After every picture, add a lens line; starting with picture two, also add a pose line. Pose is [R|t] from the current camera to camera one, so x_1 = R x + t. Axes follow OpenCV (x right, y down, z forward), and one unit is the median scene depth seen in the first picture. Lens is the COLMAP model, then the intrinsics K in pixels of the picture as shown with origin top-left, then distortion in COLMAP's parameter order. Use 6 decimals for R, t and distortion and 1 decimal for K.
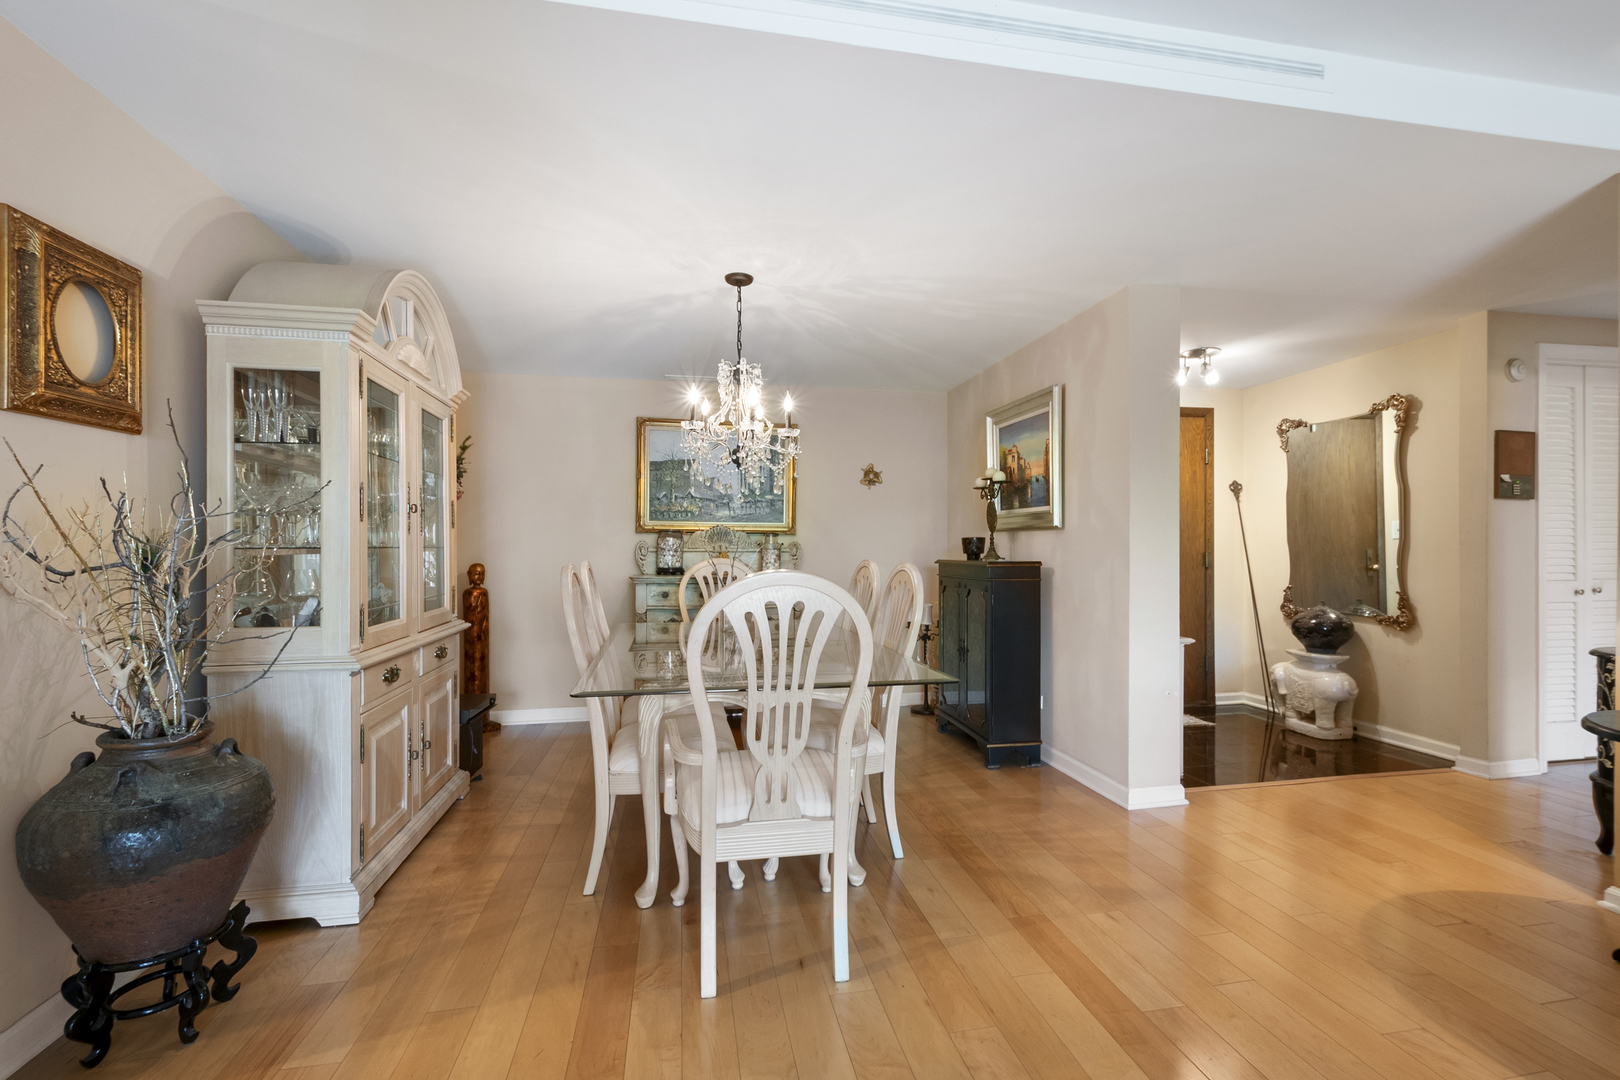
lens RADIAL K [[708.4, 0, 821.4], [0, 708.4, 549.8], [0, 0, 1]] dist [0.002067, -0.000164]
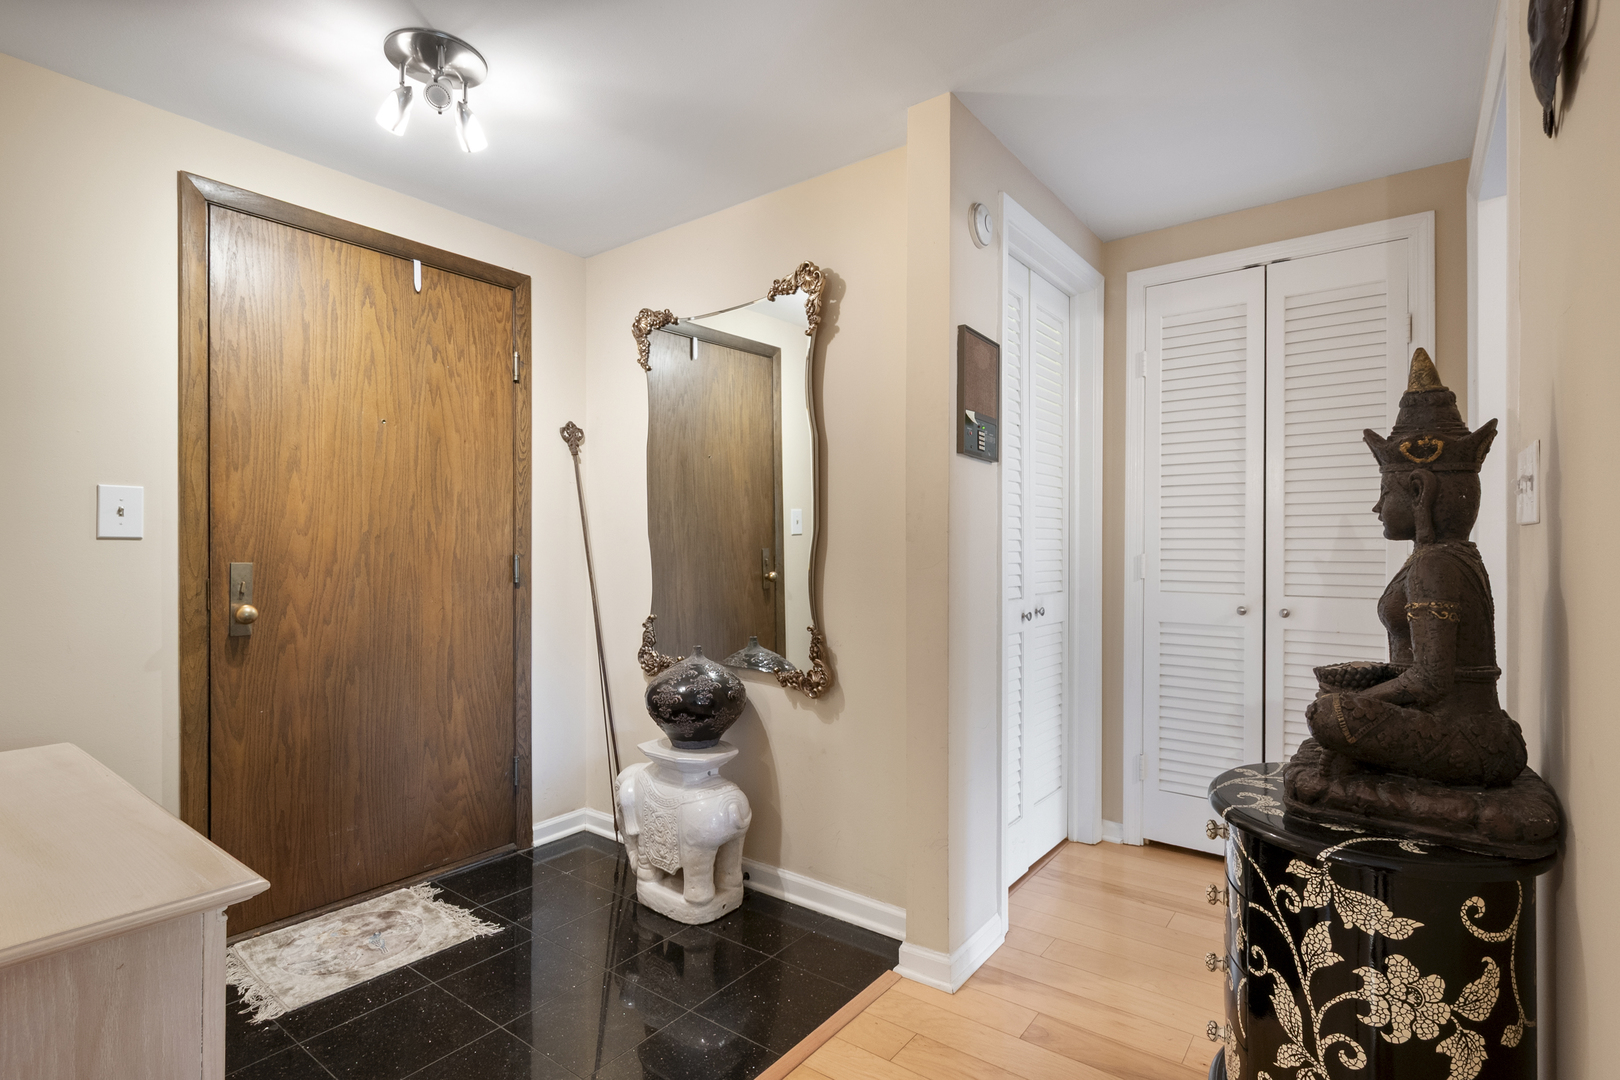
lens RADIAL K [[761.6, 0, 809.9], [0, 761.6, 552.3], [0, 0, 1]] dist [-0.001977, -0.000364]
pose [[0.749974, -0.000285, 0.661467, 0.436534], [-0.002334, 0.999993, 0.003077, -0.000216], [-0.661463, -0.003852, 0.749968, 0.575634]]
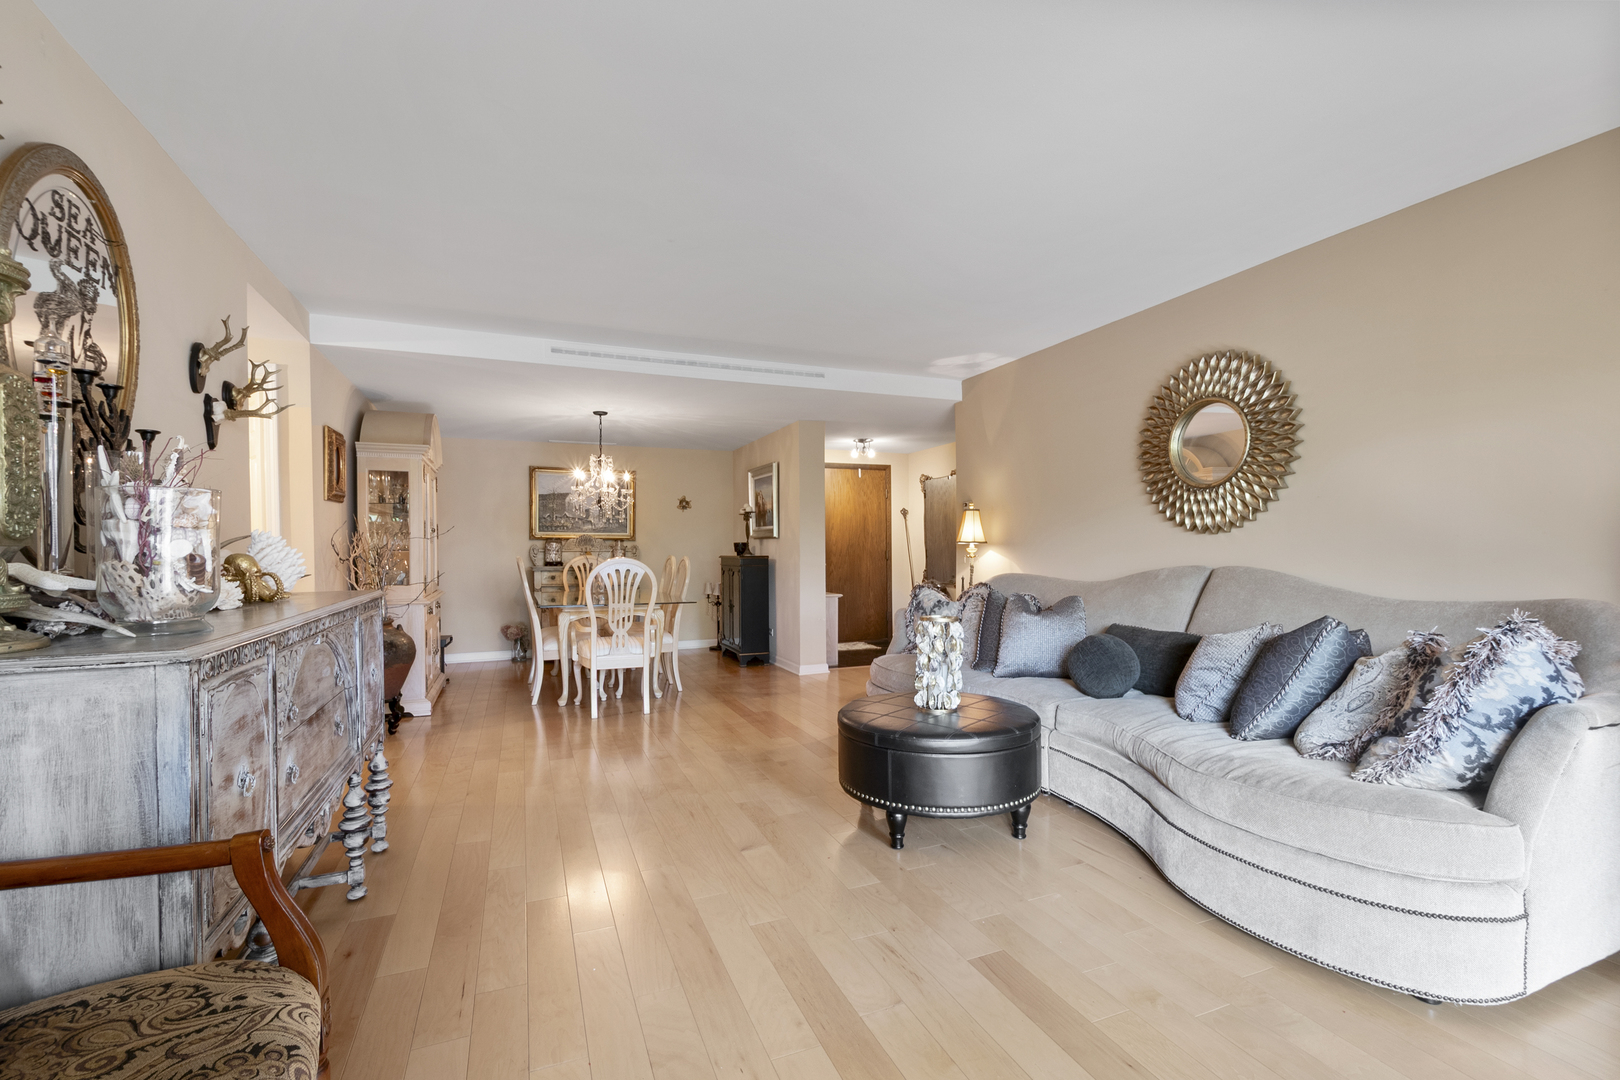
lens RADIAL K [[708.4, 0, 823.9], [0, 708.4, 560.1], [0, 0, 1]] dist [0.002067, -0.000164]
pose [[0.978833, -0.007361, 0.204529, 0.065339], [0.004305, 0.999872, 0.015380, -0.000154], [-0.204616, -0.014174, 0.978740, -0.803305]]
